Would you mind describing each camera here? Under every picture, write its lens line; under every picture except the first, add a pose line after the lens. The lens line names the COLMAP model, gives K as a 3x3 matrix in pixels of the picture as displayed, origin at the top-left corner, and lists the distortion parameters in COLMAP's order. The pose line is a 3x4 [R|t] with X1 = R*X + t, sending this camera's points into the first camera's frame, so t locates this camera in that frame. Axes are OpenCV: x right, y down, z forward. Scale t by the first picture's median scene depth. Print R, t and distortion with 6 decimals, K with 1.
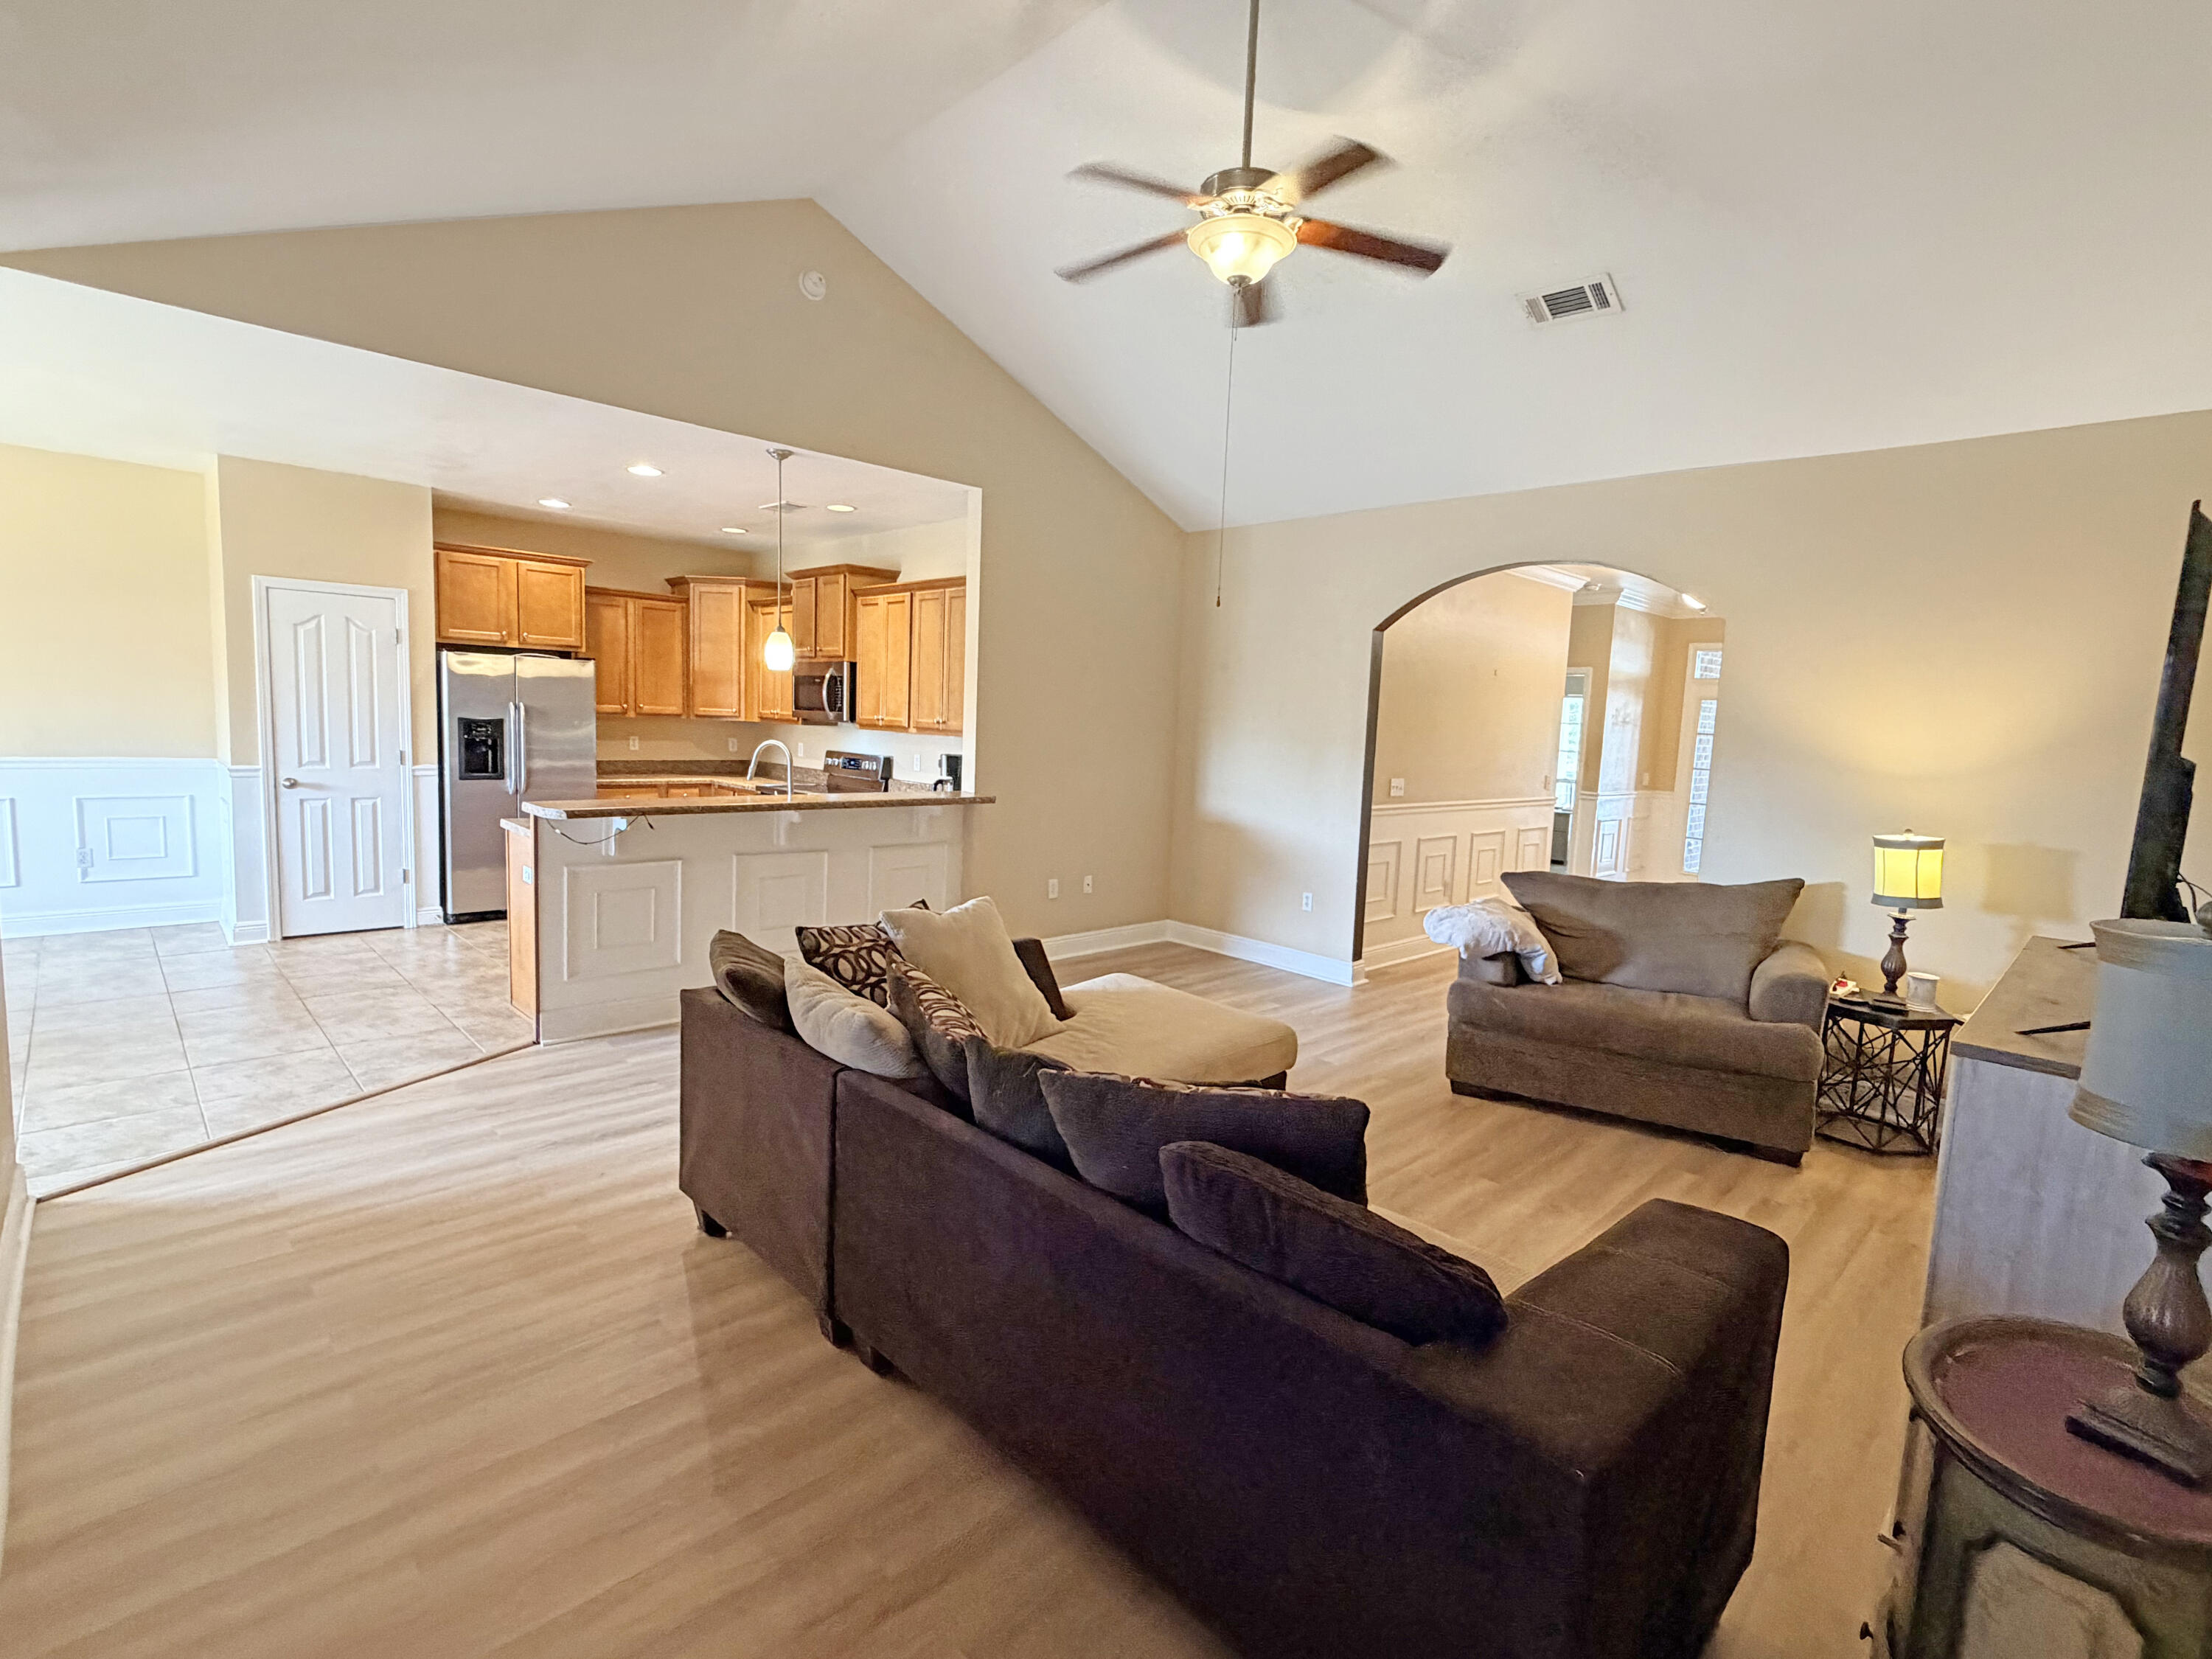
lens RADIAL K [[1037.3, 0, 1108.7], [0, 1037.3, 827.8], [0, 0, 1]] dist [-0.002115, -0.000548]
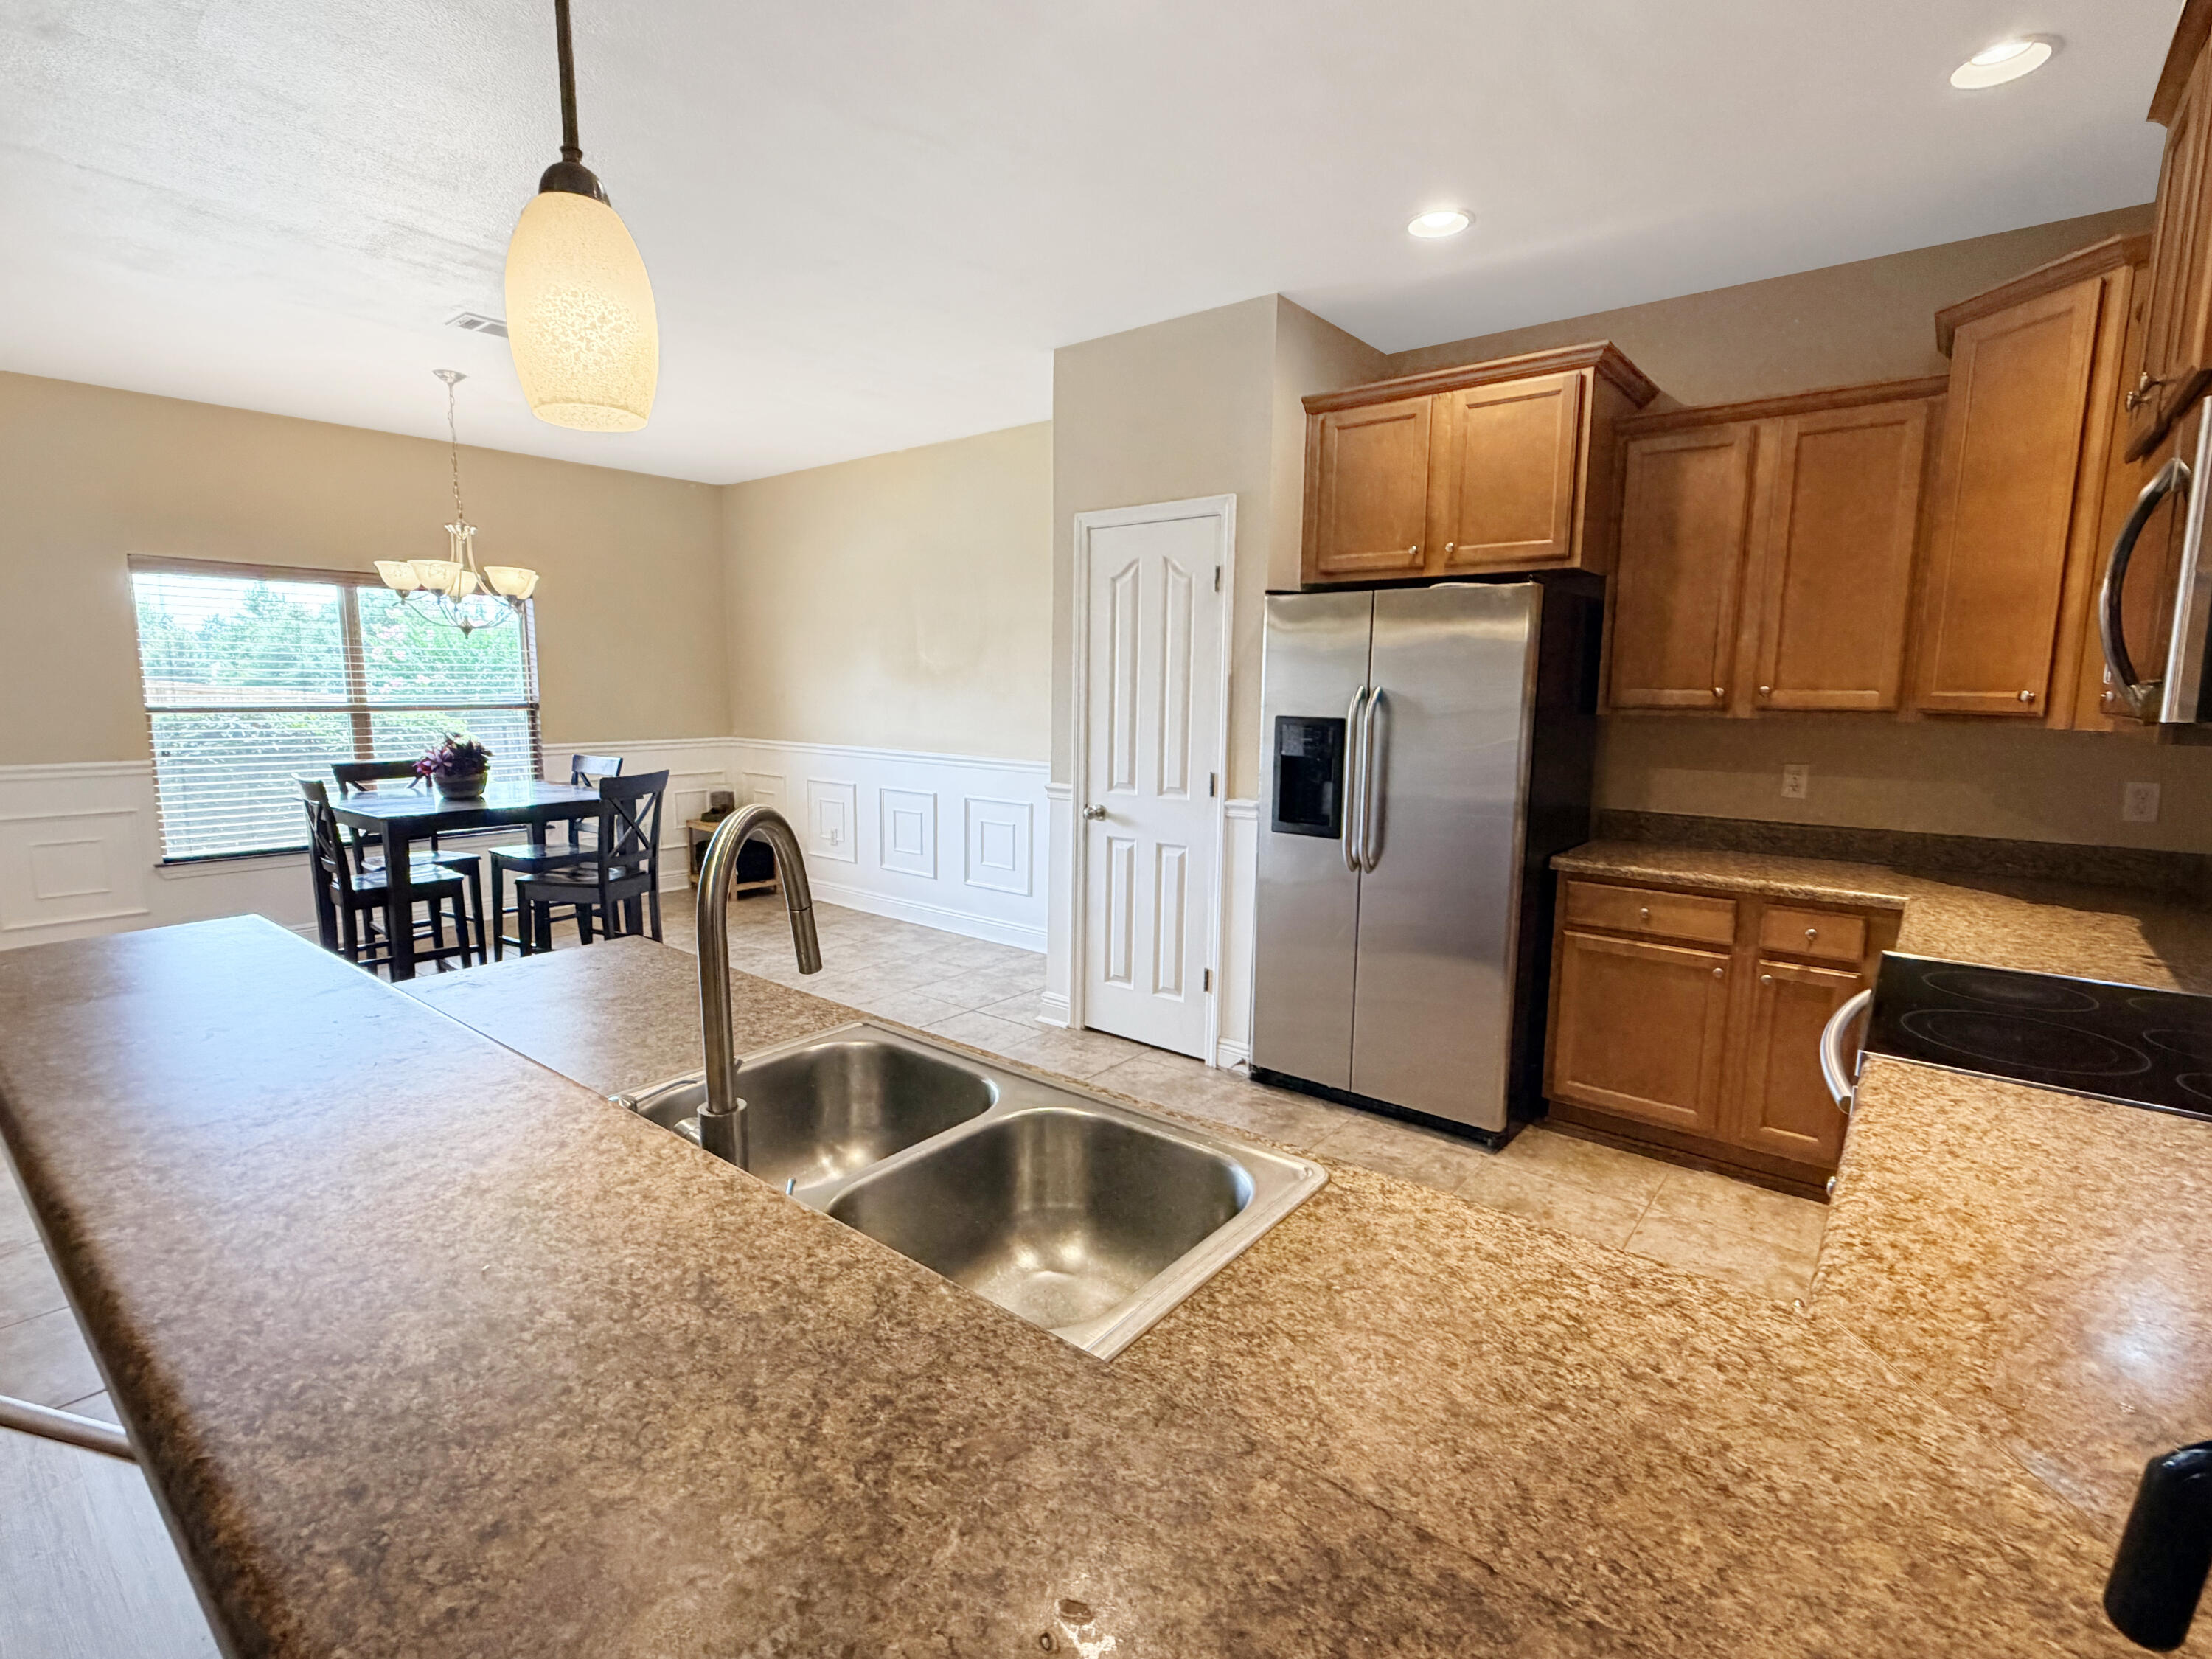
lens RADIAL K [[1037.3, 0, 1108.7], [0, 1037.3, 827.8], [0, 0, 1]] dist [-0.002115, -0.000548]
pose [[0.118704, 0.099157, -0.987966, -0.096909], [-0.109616, 0.990228, 0.086213, -0.084916], [0.986861, 0.098063, 0.128413, 0.837447]]
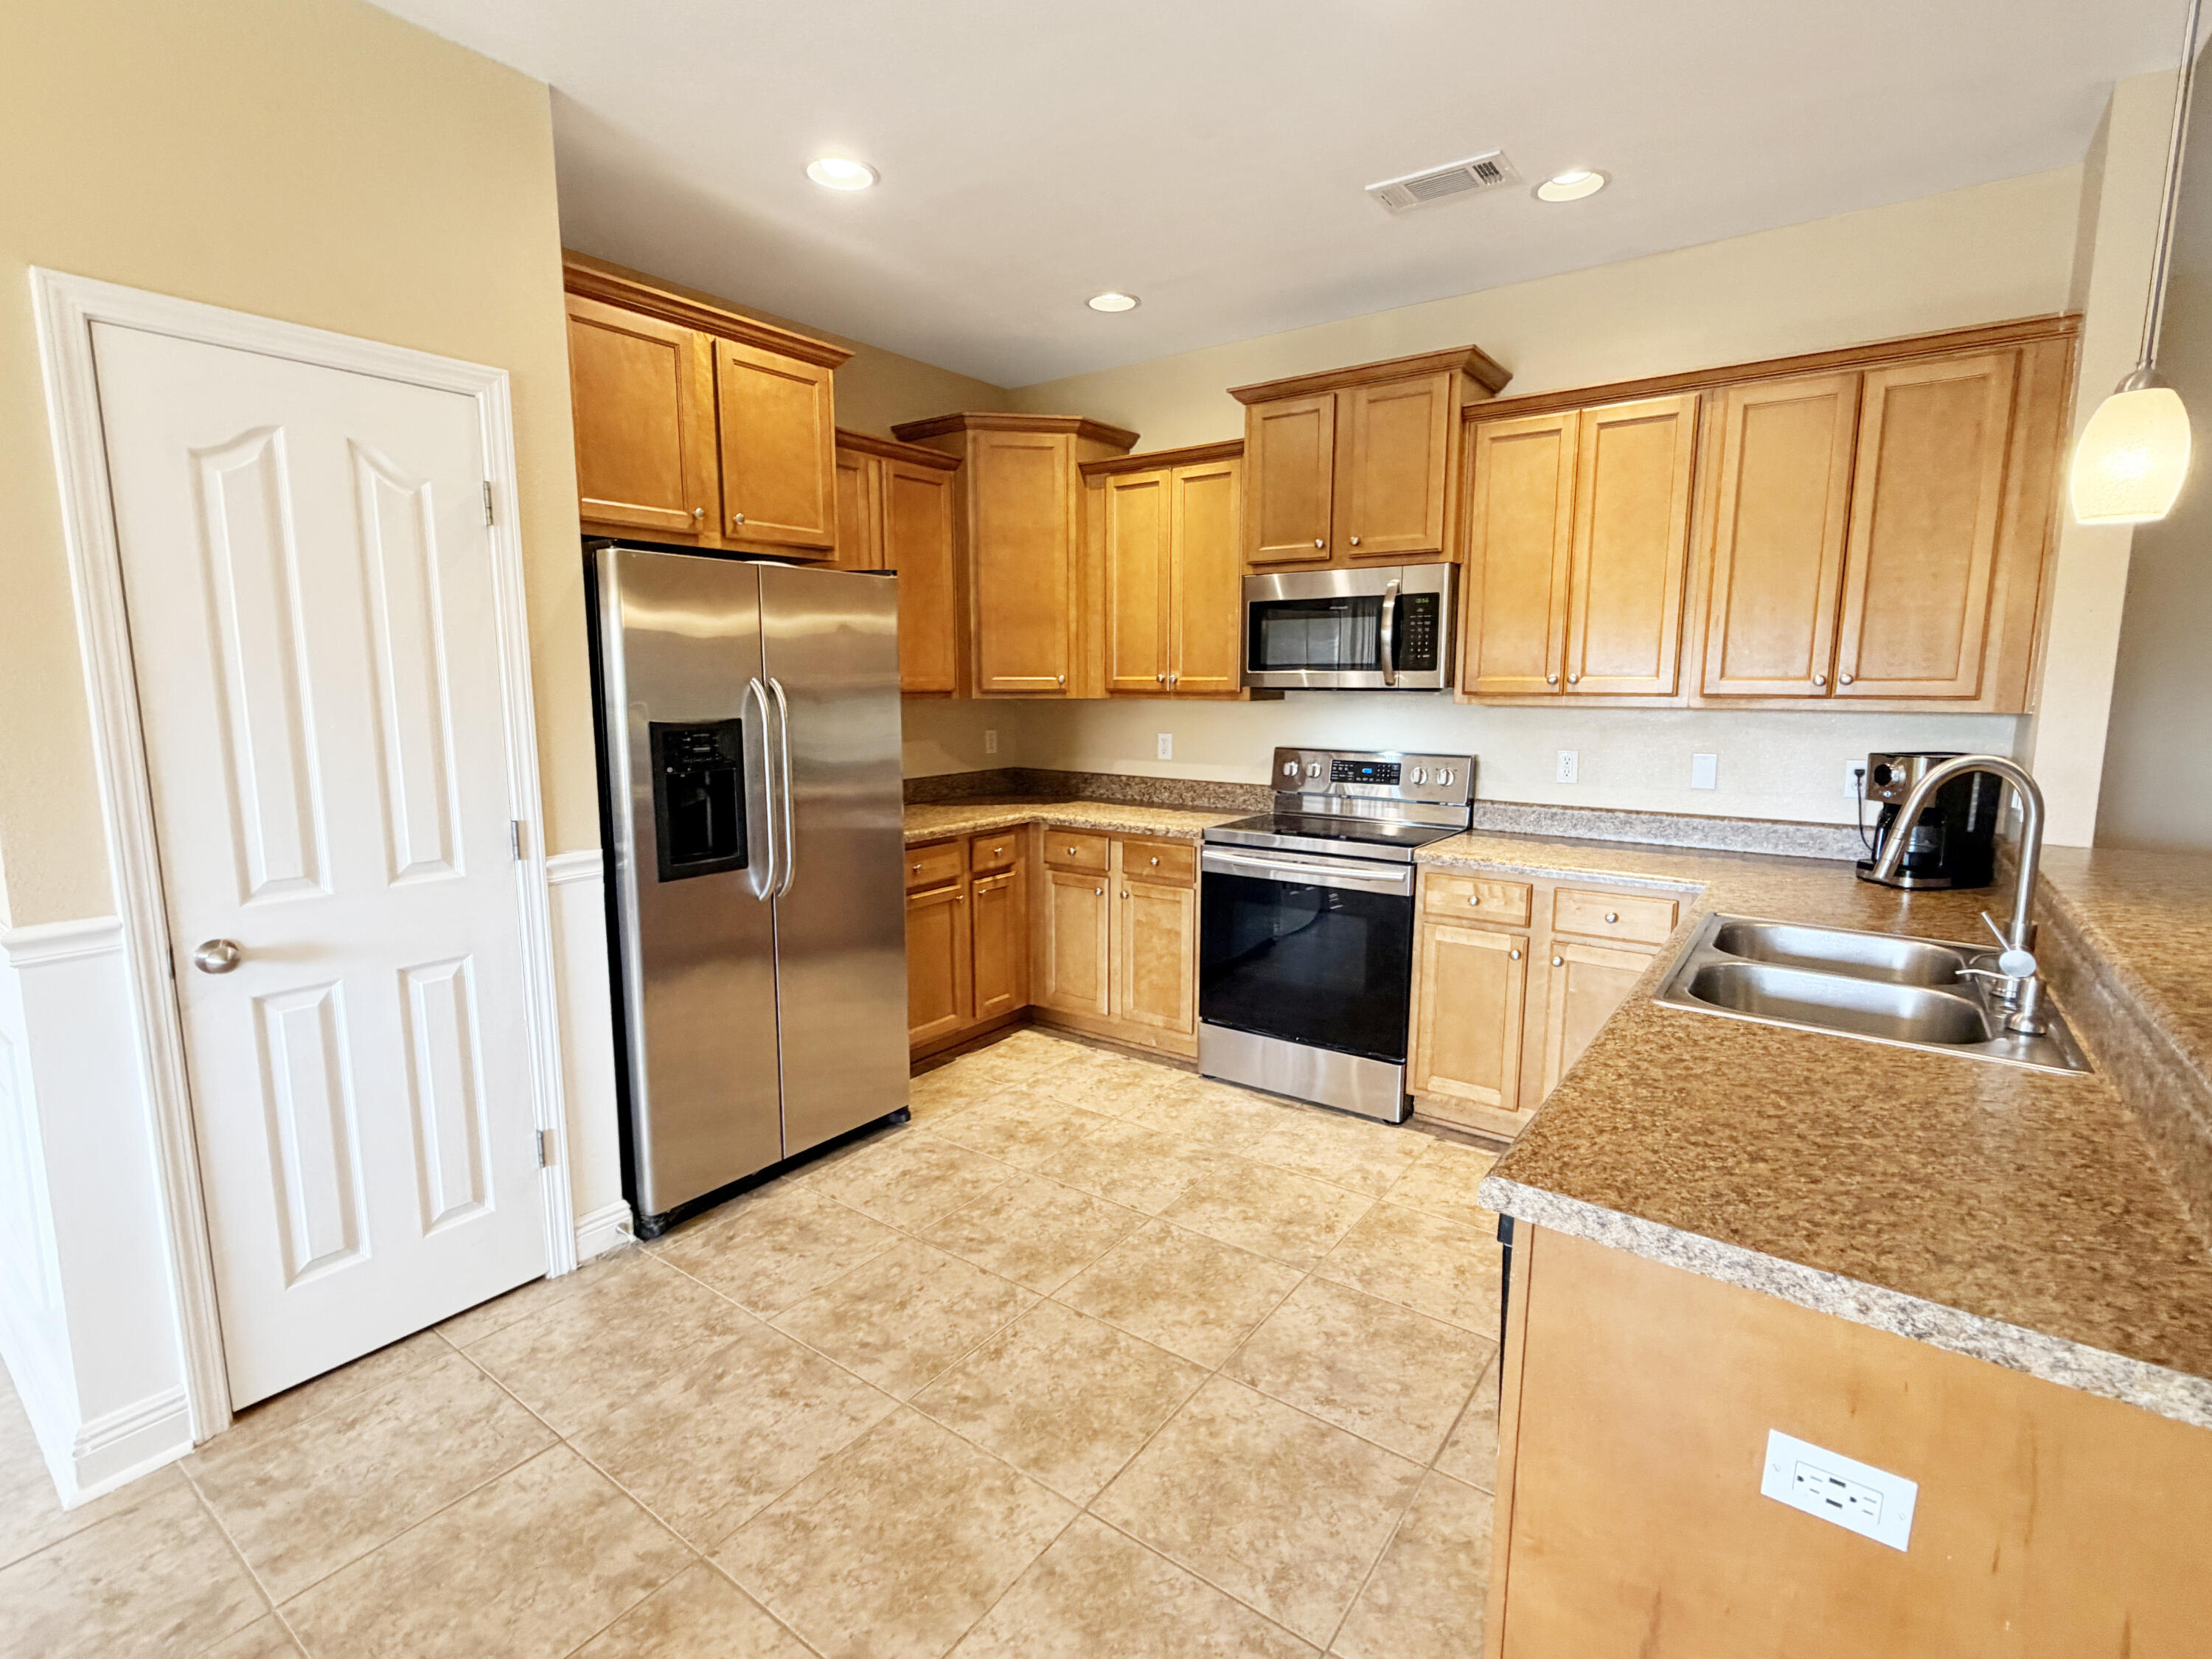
lens RADIAL K [[1037.3, 0, 1108.7], [0, 1037.3, 827.8], [0, 0, 1]] dist [-0.002115, -0.000548]
pose [[0.985158, -0.061888, 0.160102, -0.516843], [0.054837, 0.997336, 0.048097, -0.075526], [-0.162652, -0.038603, 0.985928, 0.582913]]
